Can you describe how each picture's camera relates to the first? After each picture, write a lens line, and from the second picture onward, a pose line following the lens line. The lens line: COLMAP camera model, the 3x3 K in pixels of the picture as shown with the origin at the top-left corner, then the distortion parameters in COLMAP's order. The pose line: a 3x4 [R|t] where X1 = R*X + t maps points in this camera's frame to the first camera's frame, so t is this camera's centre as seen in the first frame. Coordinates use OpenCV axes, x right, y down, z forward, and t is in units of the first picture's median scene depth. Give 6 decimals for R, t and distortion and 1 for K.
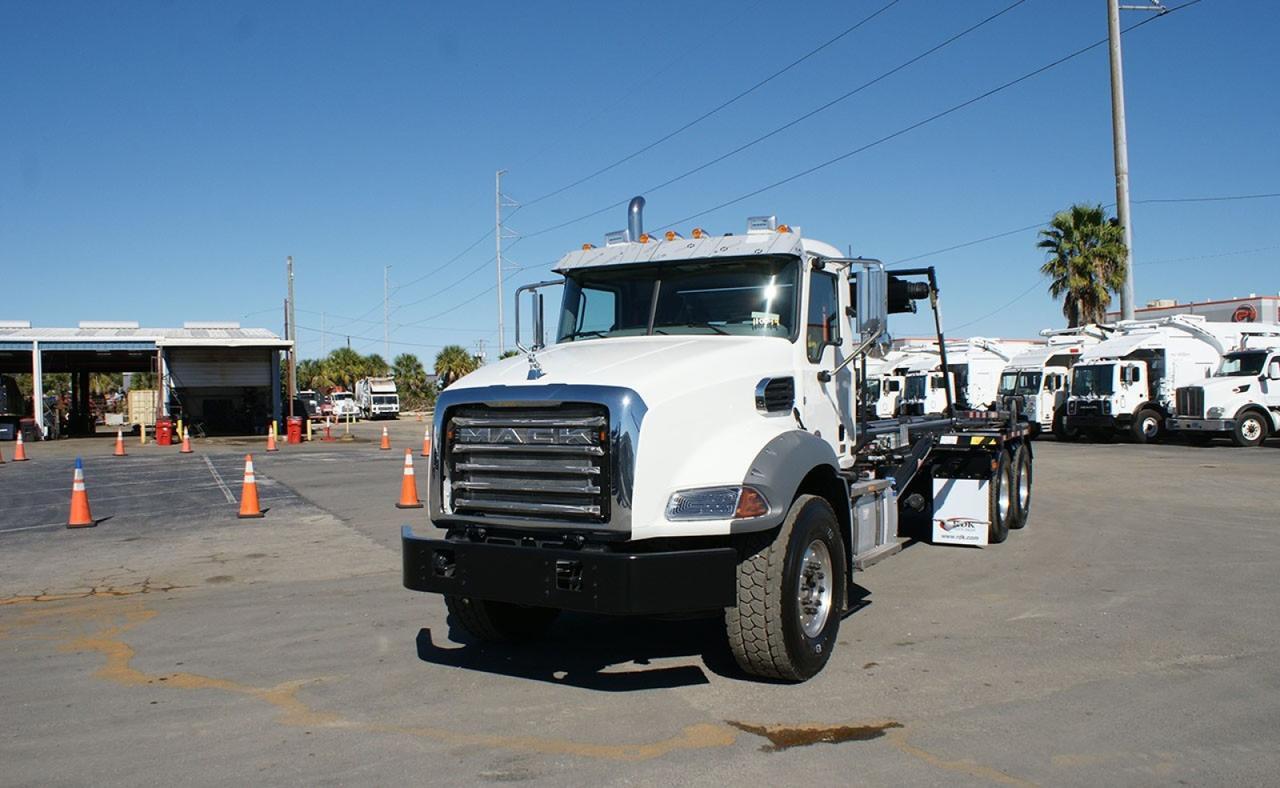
lens RADIAL K [[1028.9, 0, 627.6], [0, 1028.9, 427.3], [0, 0, 1]] dist [-0.157607, 0.164912]
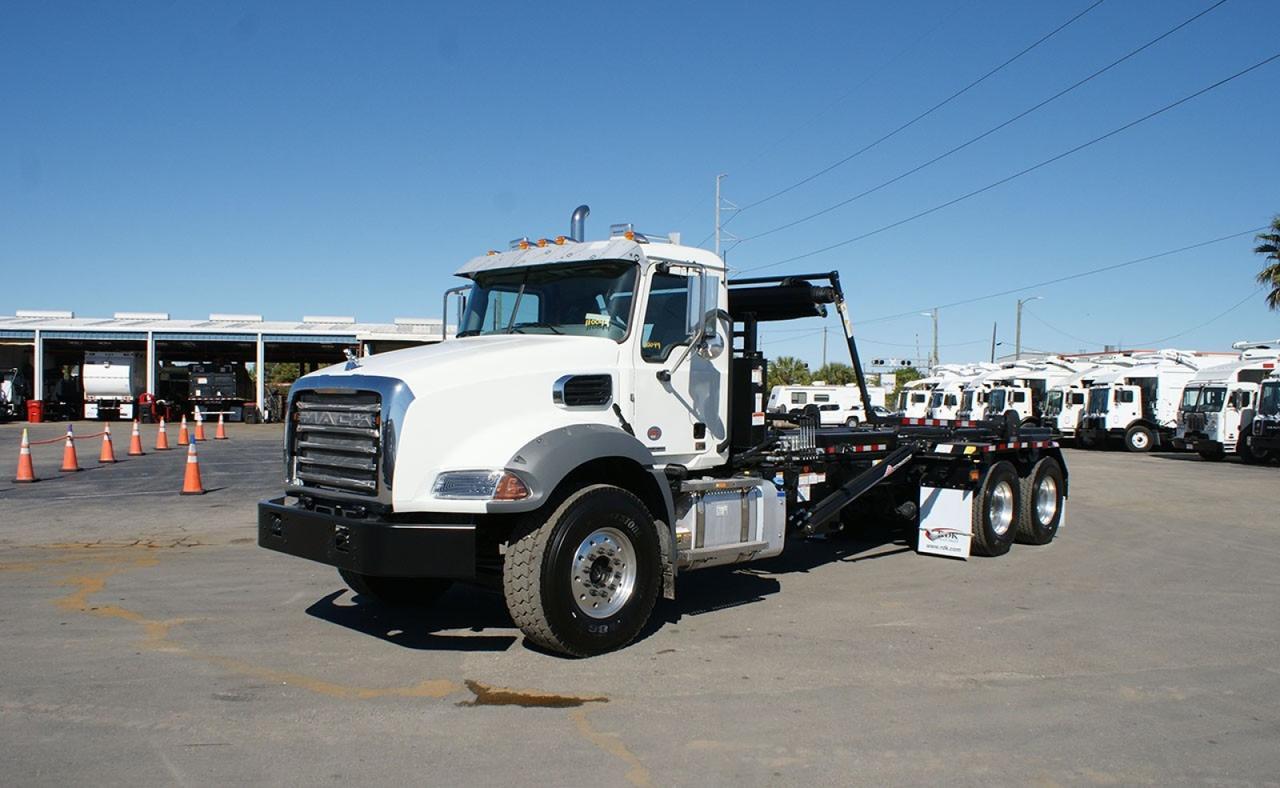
lens RADIAL K [[1028.9, 0, 627.6], [0, 1028.9, 427.3], [0, 0, 1]] dist [-0.157607, 0.164912]
pose [[0.973874, 0.037471, -0.223974, 0.238250], [-0.038061, 0.999274, 0.001681, 0.001846], [0.223875, 0.006887, 0.974594, -0.022705]]
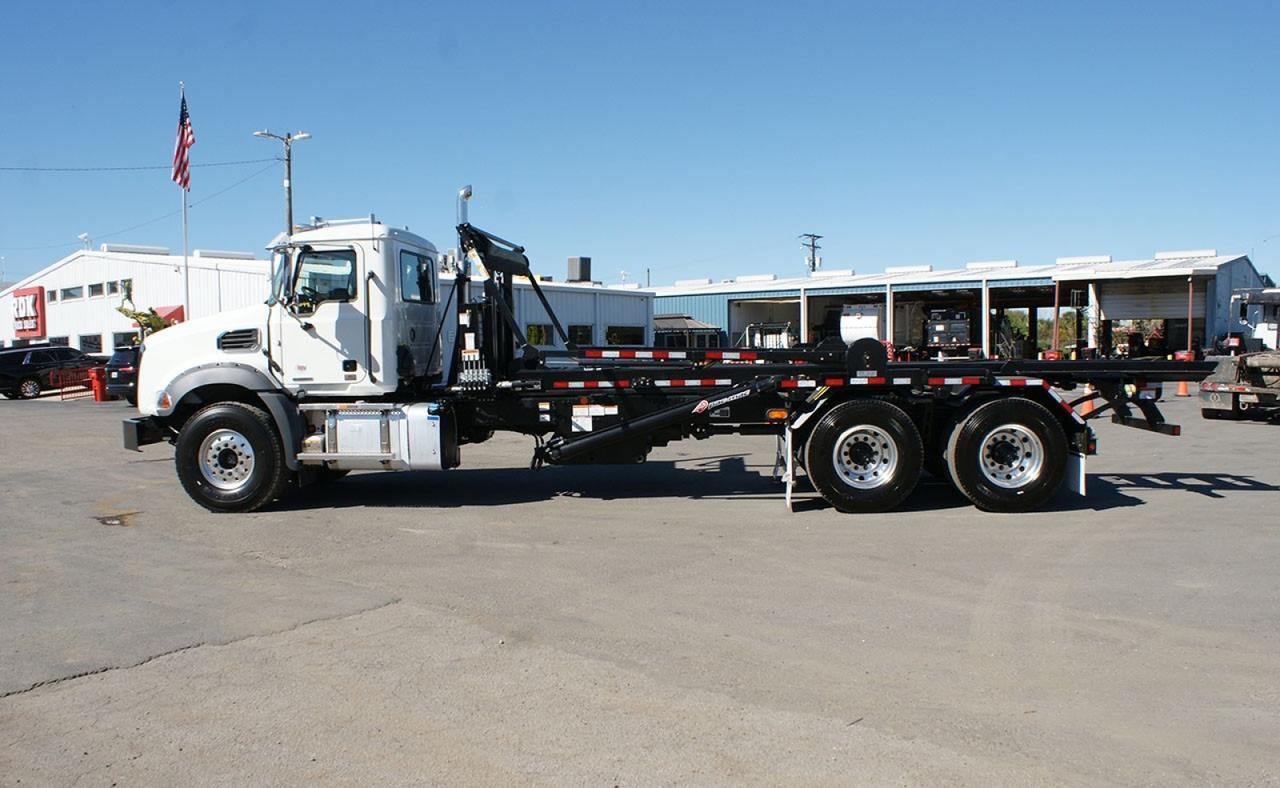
lens RADIAL K [[1028.9, 0, 627.6], [0, 1028.9, 427.3], [0, 0, 1]] dist [-0.157607, 0.164912]
pose [[0.450321, 0.080989, -0.889186, 1.025420], [-0.018748, 0.996516, 0.081270, -0.019507], [0.892670, -0.019927, 0.450271, 0.458220]]
